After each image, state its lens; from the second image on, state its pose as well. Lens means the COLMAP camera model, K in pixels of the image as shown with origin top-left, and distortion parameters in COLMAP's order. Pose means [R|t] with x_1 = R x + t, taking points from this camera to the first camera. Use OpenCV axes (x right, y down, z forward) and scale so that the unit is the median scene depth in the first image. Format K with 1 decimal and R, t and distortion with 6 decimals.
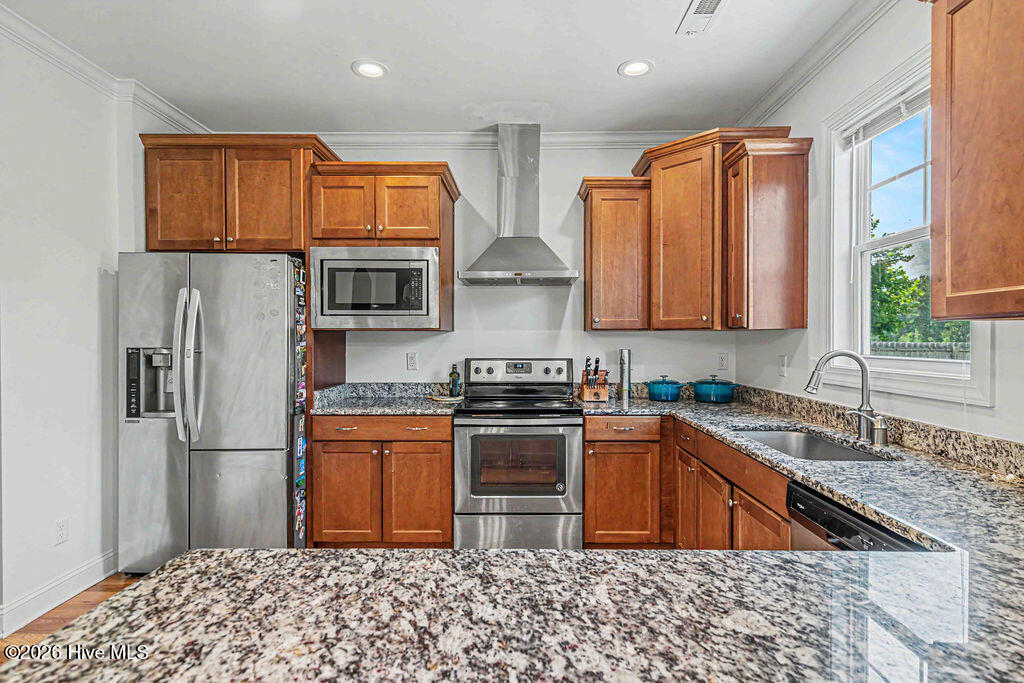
lens RADIAL K [[510.4, 0, 518.8], [0, 510.4, 345.2], [0, 0, 1]] dist [0.012711, -0.002552]
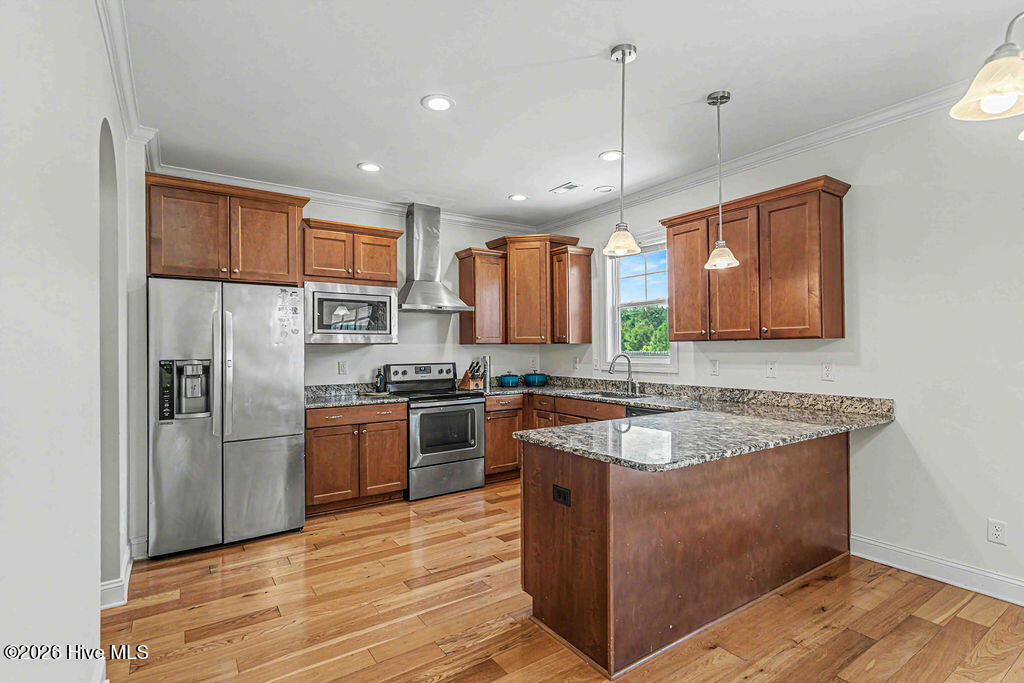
lens RADIAL K [[510.4, 0, 506.2], [0, 510.4, 342.7], [0, 0, 1]] dist [0.012711, -0.002552]
pose [[0.820520, -0.000018, 0.571618, -0.732849], [0.014536, 0.999677, -0.020834, 0.000694], [-0.571433, 0.025404, 0.820256, -0.374068]]
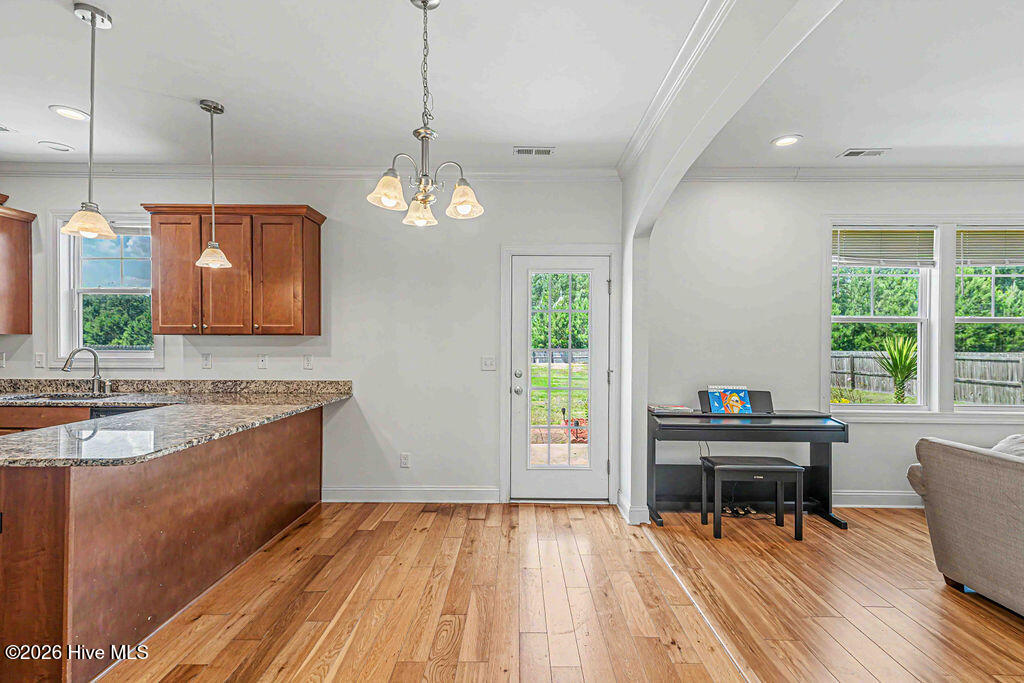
lens RADIAL K [[452.9, 0, 515.2], [0, 452.9, 344.8], [0, 0, 1]] dist [0.014026, -0.002051]
pose [[-0.017654, -0.005523, 0.999829, -0.758493], [0.006993, 0.999960, 0.005648, 0.000916], [-0.999820, 0.007091, -0.017615, -0.393283]]
